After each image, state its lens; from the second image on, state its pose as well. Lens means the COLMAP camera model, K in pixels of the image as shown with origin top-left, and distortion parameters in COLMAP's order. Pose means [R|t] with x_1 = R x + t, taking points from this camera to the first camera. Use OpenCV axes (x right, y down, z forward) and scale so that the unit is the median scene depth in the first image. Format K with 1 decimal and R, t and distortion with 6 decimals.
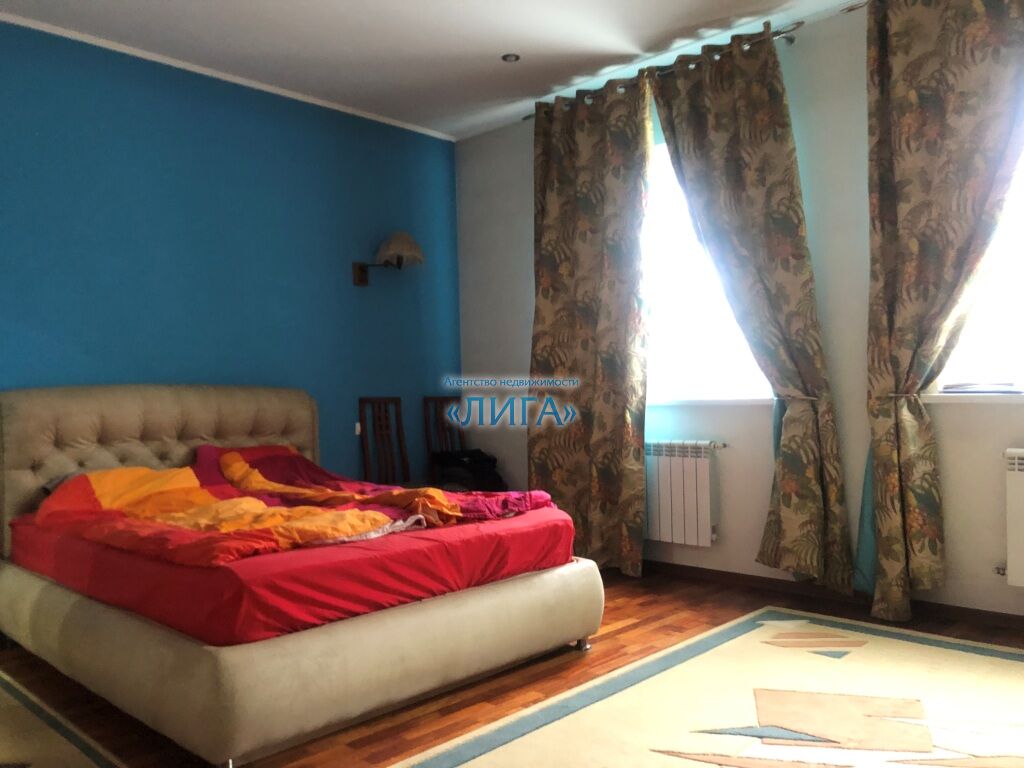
lens RADIAL K [[844.6, 0, 507.1], [0, 844.6, 391.5], [0, 0, 1]] dist [0.062388, -0.080633]
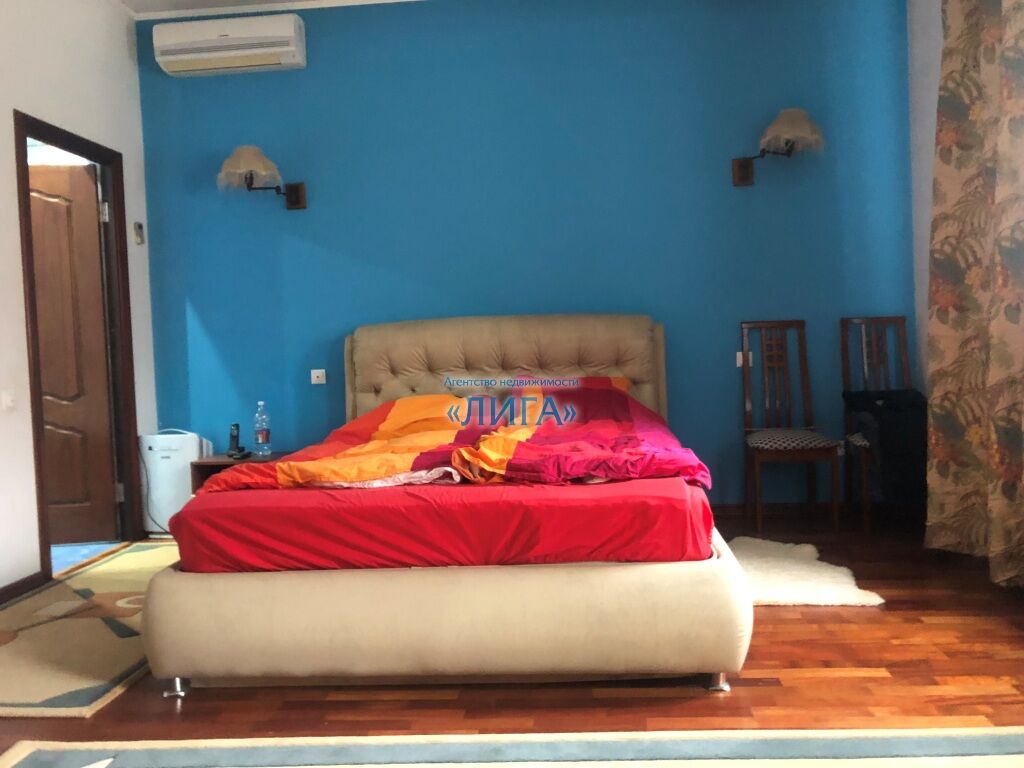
lens RADIAL K [[844.6, 0, 511.9], [0, 844.6, 373.2], [0, 0, 1]] dist [0.062388, -0.080633]
pose [[0.639685, 0.021208, -0.768344, 0.456639], [0.031249, 0.998075, 0.053565, 0.008075], [0.768002, -0.058275, 0.637791, 0.411972]]
